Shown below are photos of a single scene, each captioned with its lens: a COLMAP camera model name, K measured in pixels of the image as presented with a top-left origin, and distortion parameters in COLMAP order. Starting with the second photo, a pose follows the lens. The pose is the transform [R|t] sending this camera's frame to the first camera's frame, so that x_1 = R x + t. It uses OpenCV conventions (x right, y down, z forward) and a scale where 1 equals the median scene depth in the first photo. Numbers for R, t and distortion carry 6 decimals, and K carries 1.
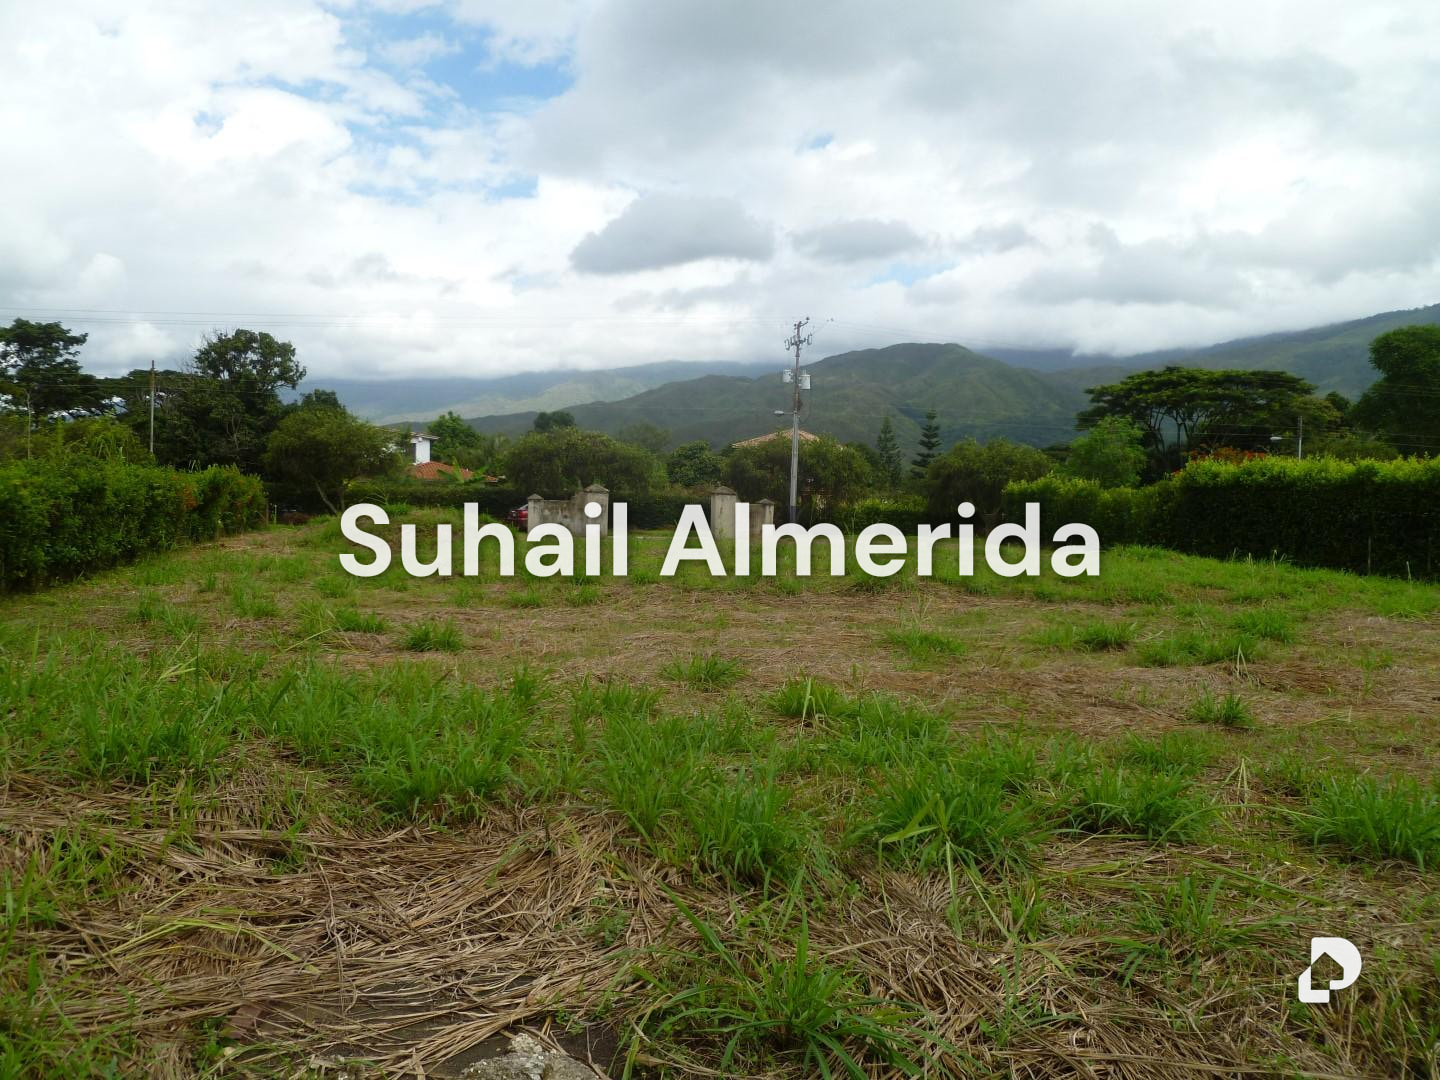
lens RADIAL K [[1199.6, 0, 715.3], [0, 1199.6, 543.2], [0, 0, 1]] dist [-0.094819, 0.040008]
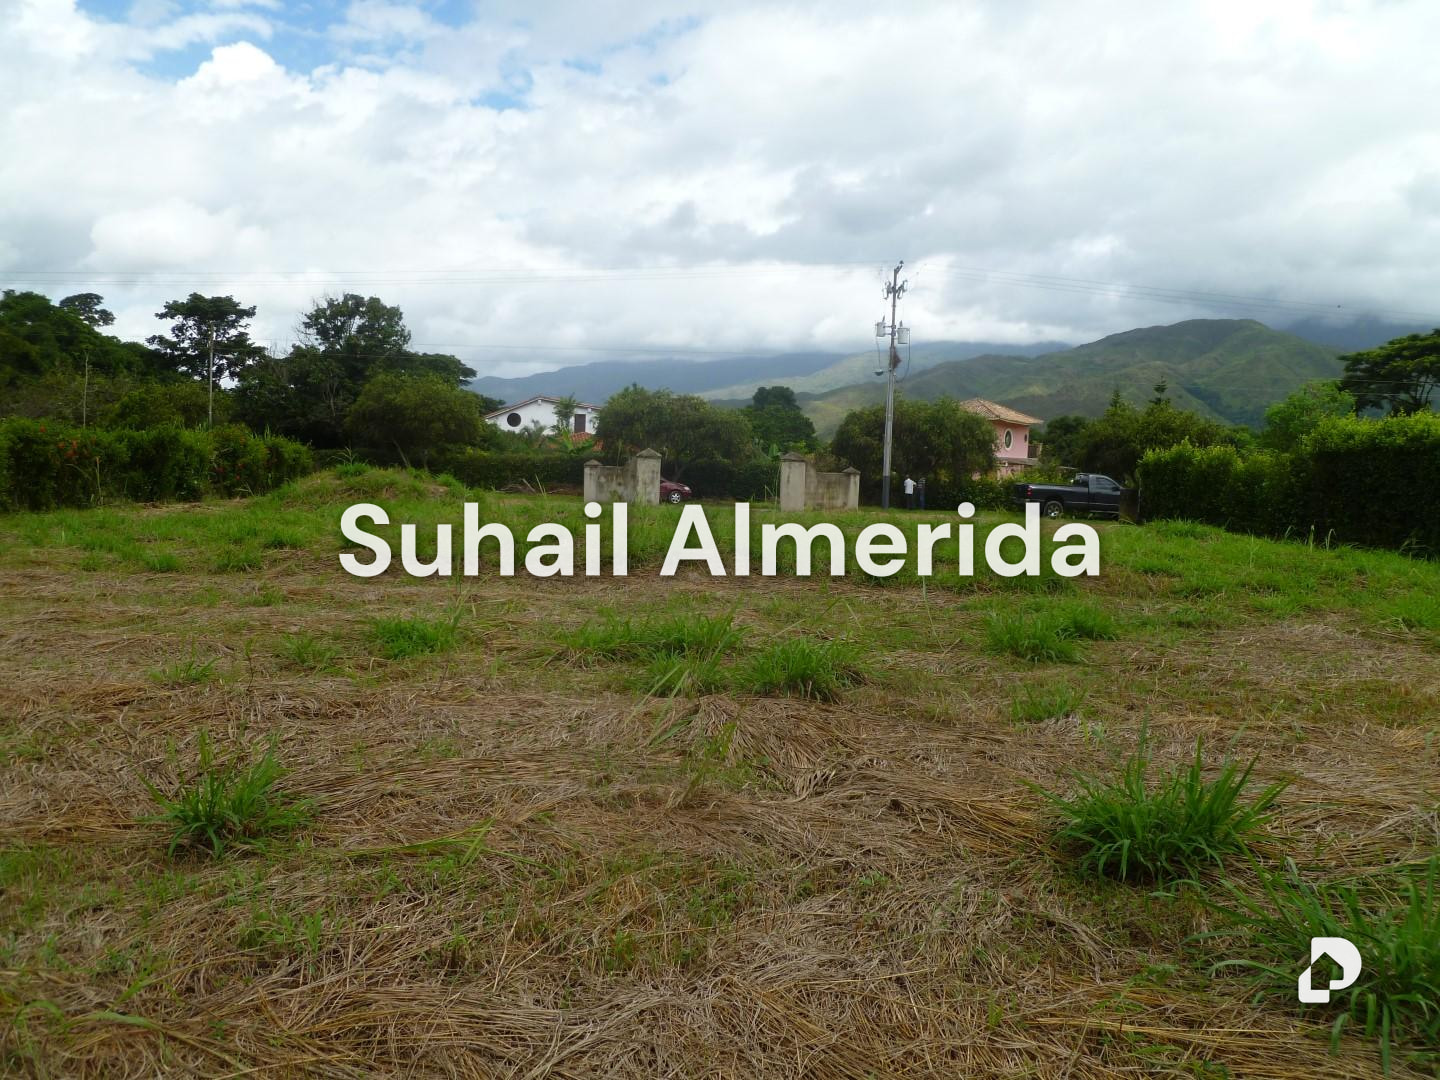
lens RADIAL K [[1199.6, 0, 715.9], [0, 1199.6, 542.1], [0, 0, 1]] dist [-0.094819, 0.040008]
pose [[0.974255, 0.021468, -0.224426, 0.123858], [-0.018115, 0.999692, 0.016989, 0.004150], [0.224721, -0.012486, 0.974343, 0.099016]]
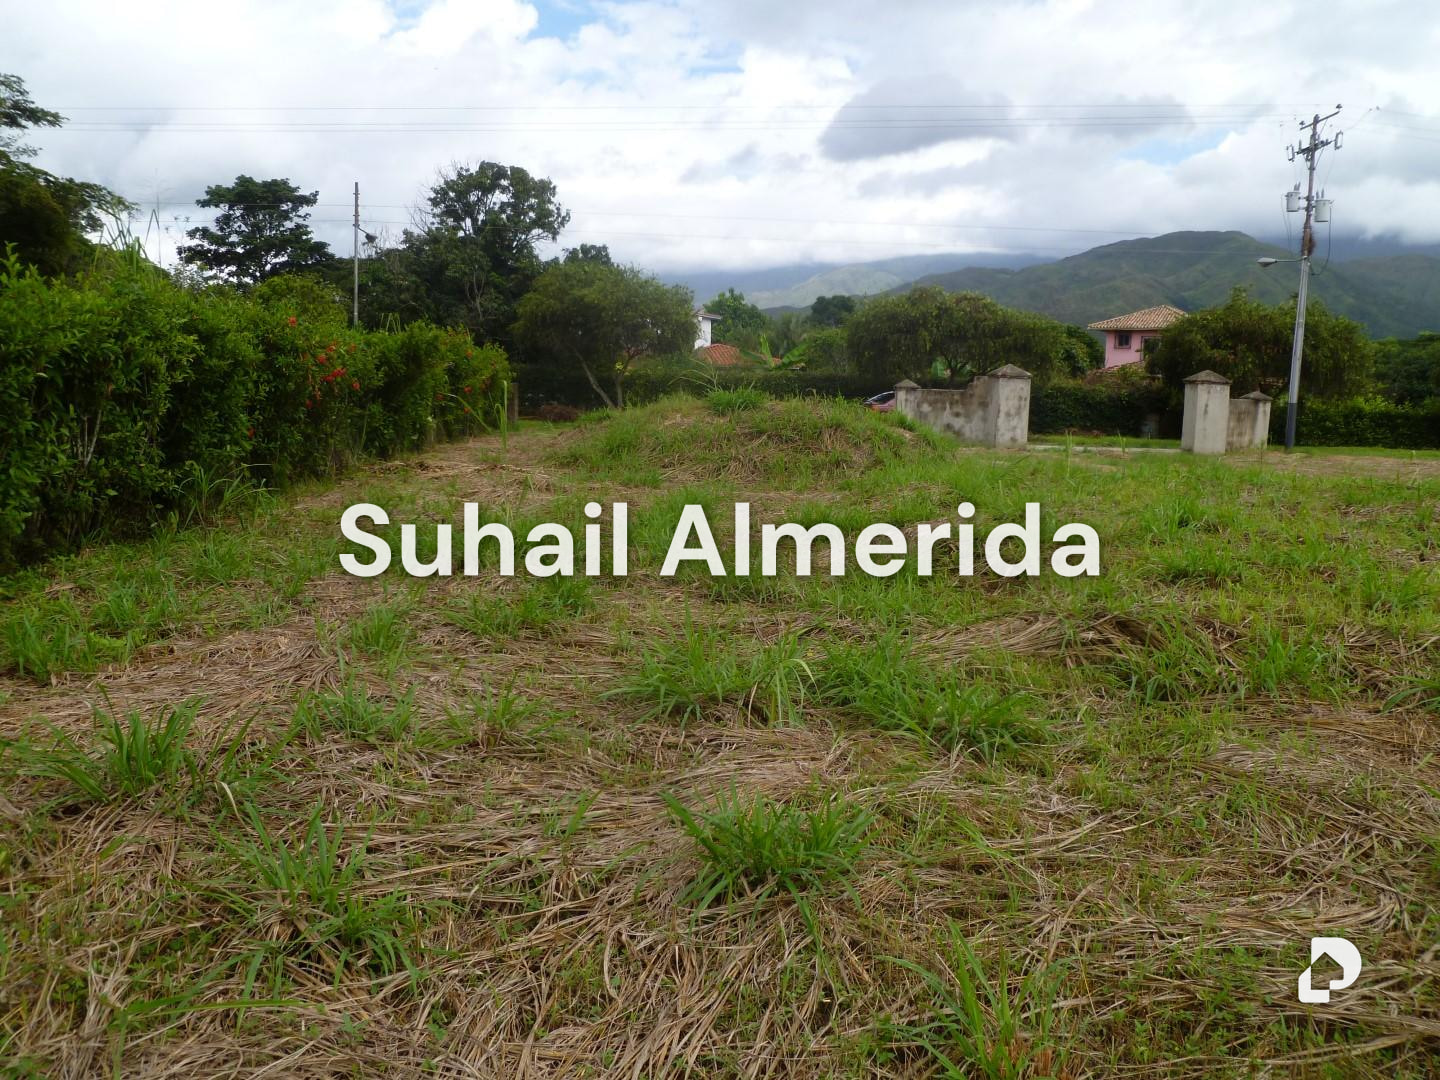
lens RADIAL K [[1199.6, 0, 714.9], [0, 1199.6, 533.3], [0, 0, 1]] dist [-0.094819, 0.040008]
pose [[0.978201, 0.029949, -0.205488, -0.095651], [-0.013762, 0.996720, 0.079752, -0.006399], [0.207203, -0.075186, 0.975405, 0.270804]]
